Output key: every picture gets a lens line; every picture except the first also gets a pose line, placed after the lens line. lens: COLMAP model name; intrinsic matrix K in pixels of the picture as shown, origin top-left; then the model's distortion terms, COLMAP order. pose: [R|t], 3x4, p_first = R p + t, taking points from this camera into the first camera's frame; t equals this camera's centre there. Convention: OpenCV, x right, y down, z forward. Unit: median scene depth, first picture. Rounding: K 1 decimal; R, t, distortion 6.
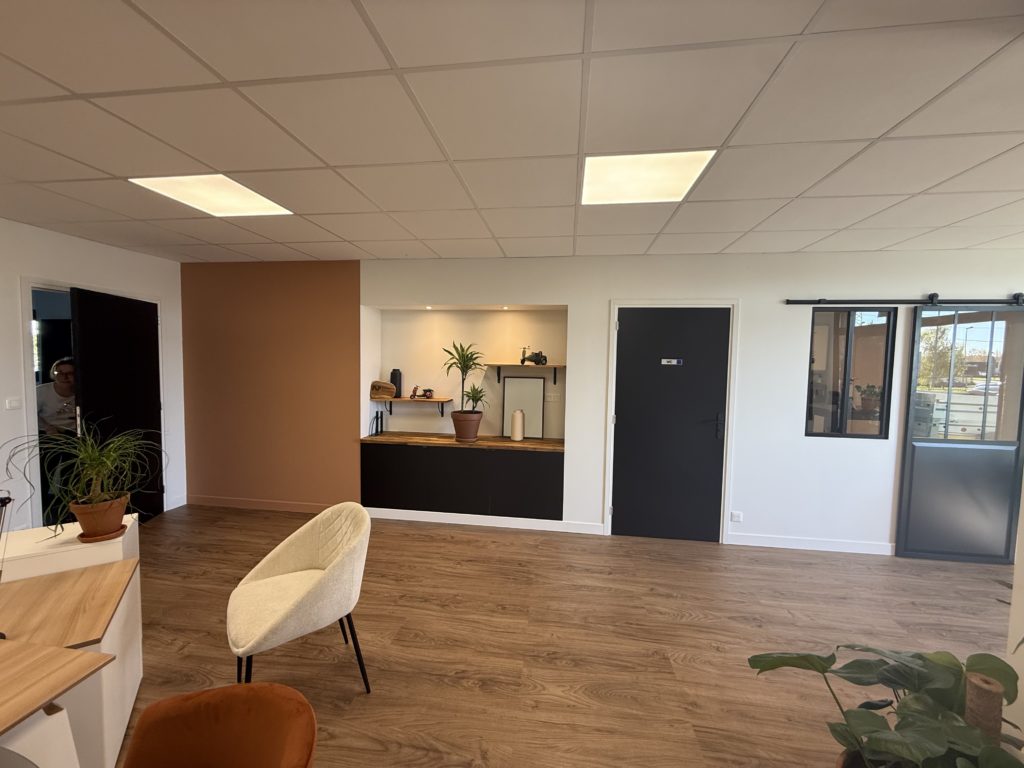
lens RADIAL K [[404.0, 0, 512.0], [0, 404.0, 384.6], [0, 0, 1]] dist [-0.002259, -0.000436]
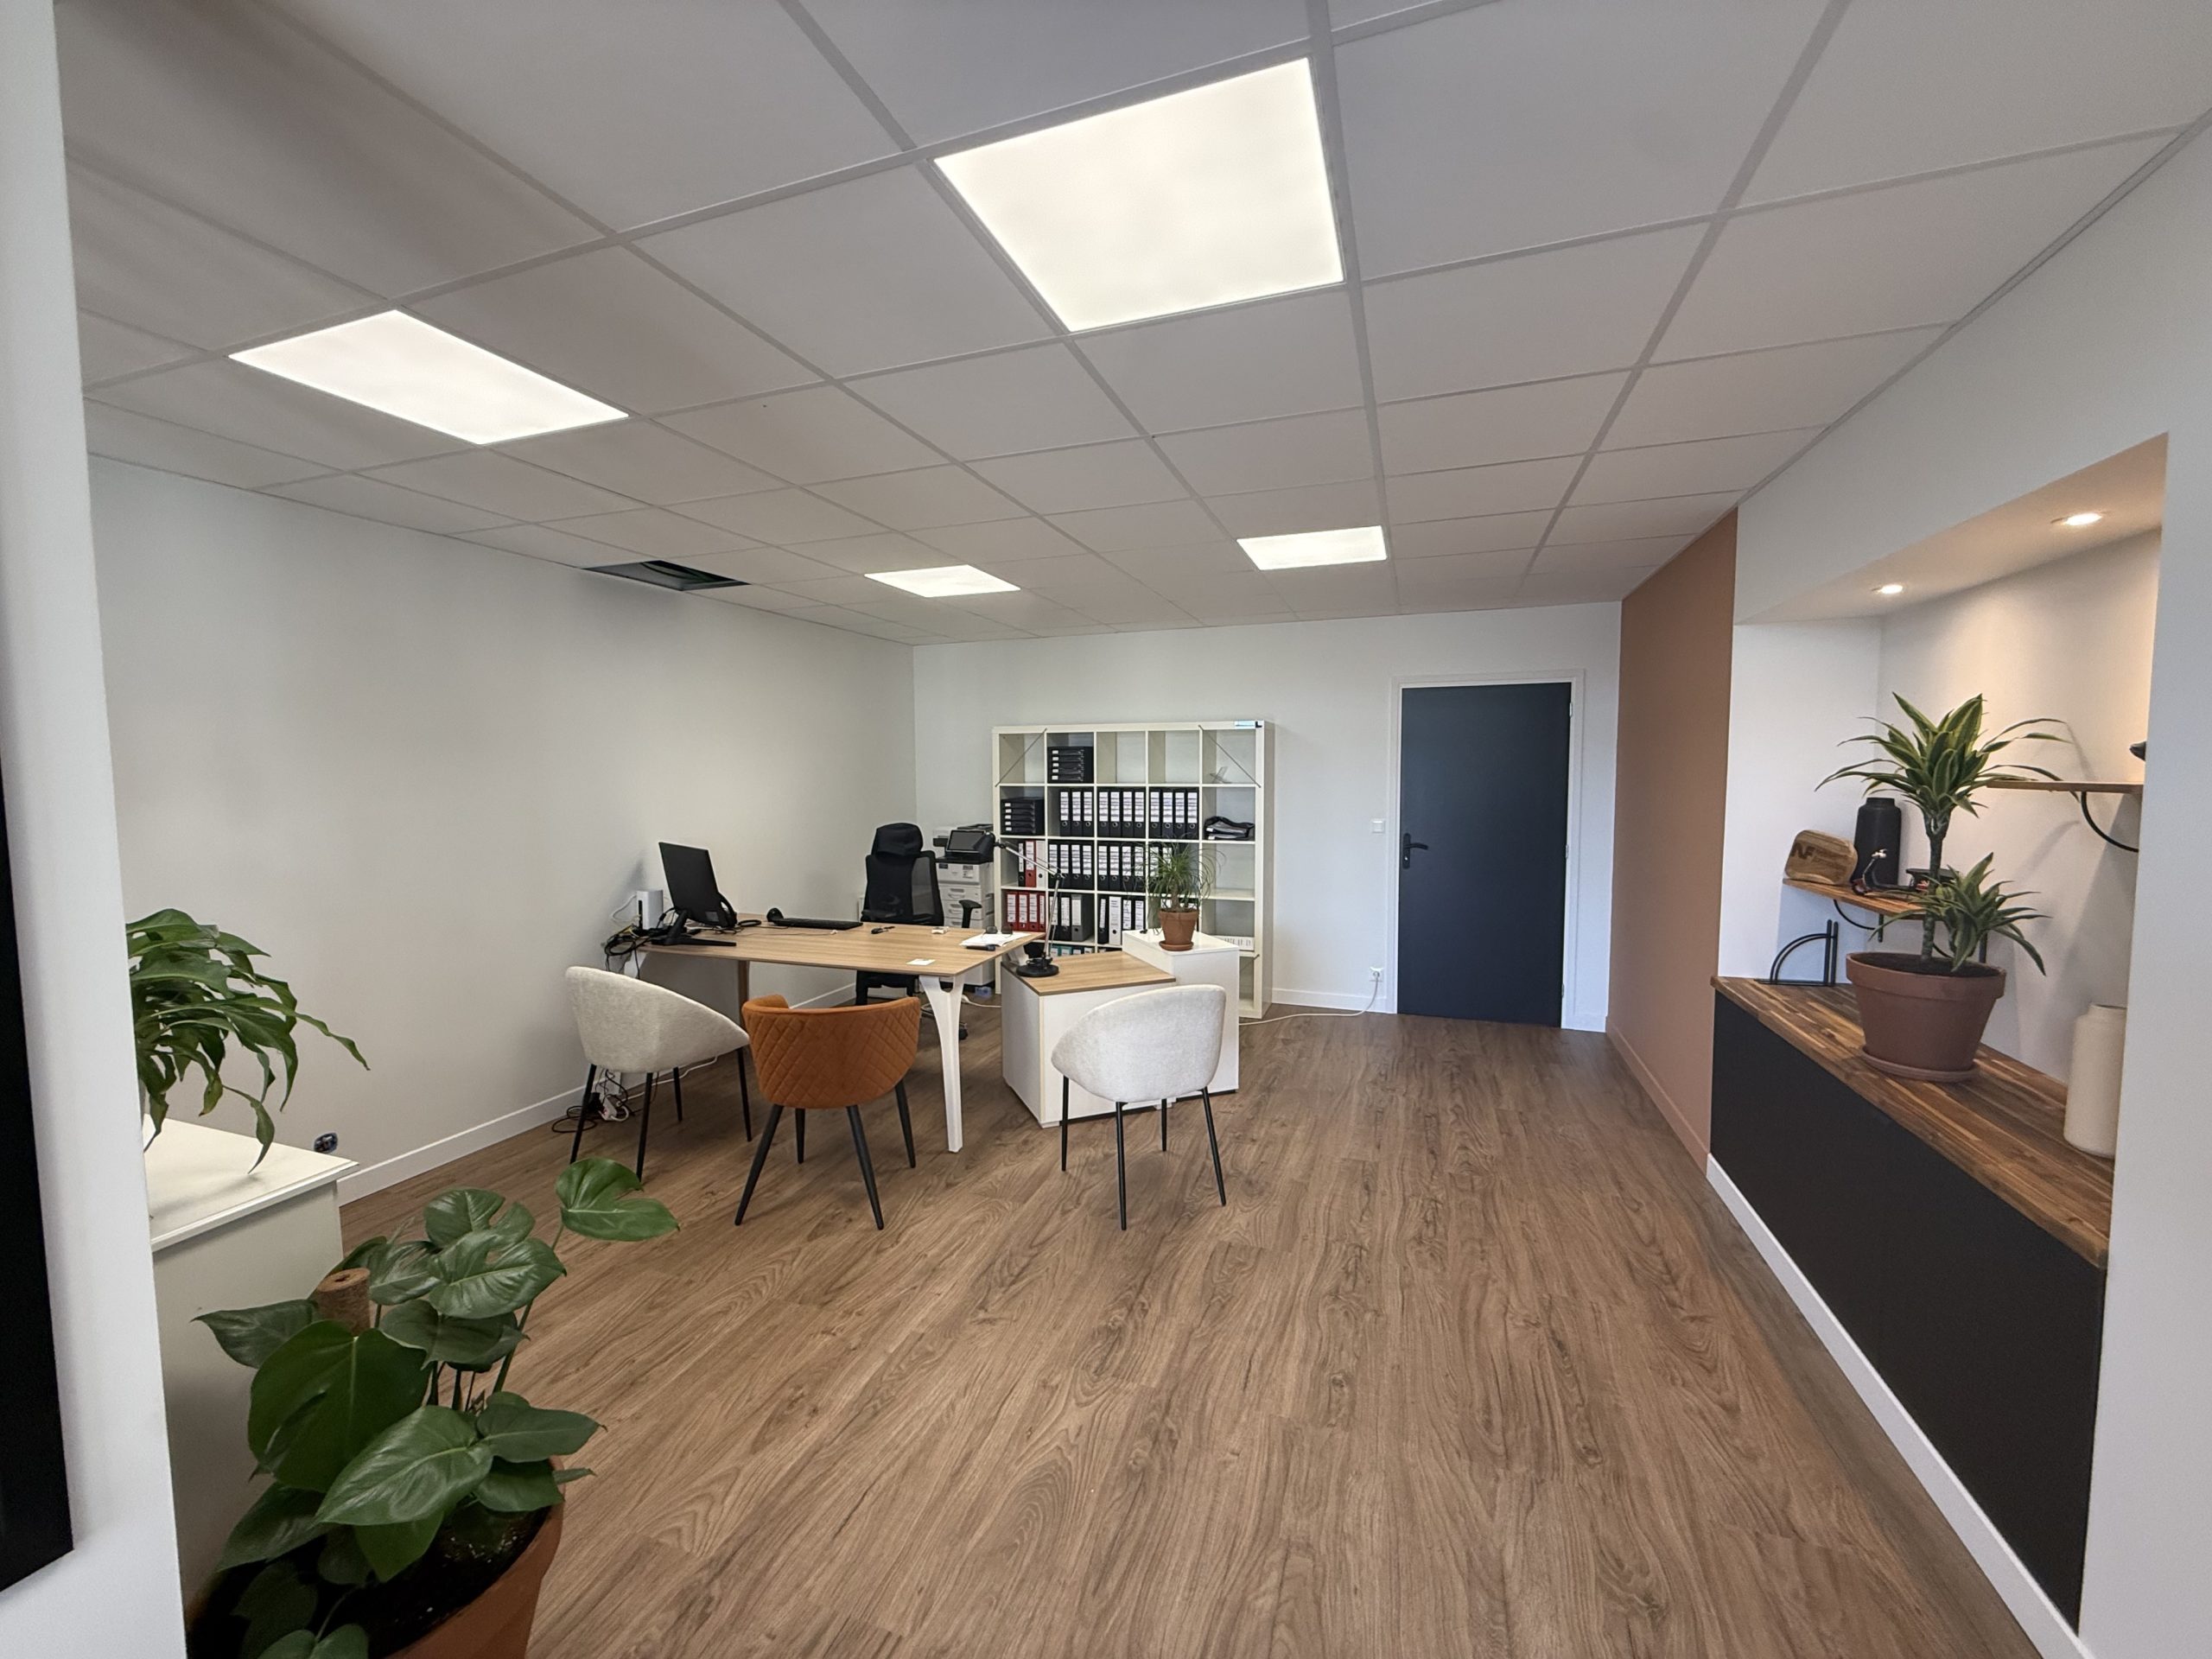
lens RADIAL K [[872.7, 0, 1104.7], [0, 872.7, 830.0], [0, 0, 1]] dist [-0.002259, -0.000436]
pose [[-0.207290, 0.051384, -0.976929, 0.959881], [-0.053435, 0.996534, 0.063754, -0.046658], [0.976819, 0.065417, -0.203826, 1.028899]]
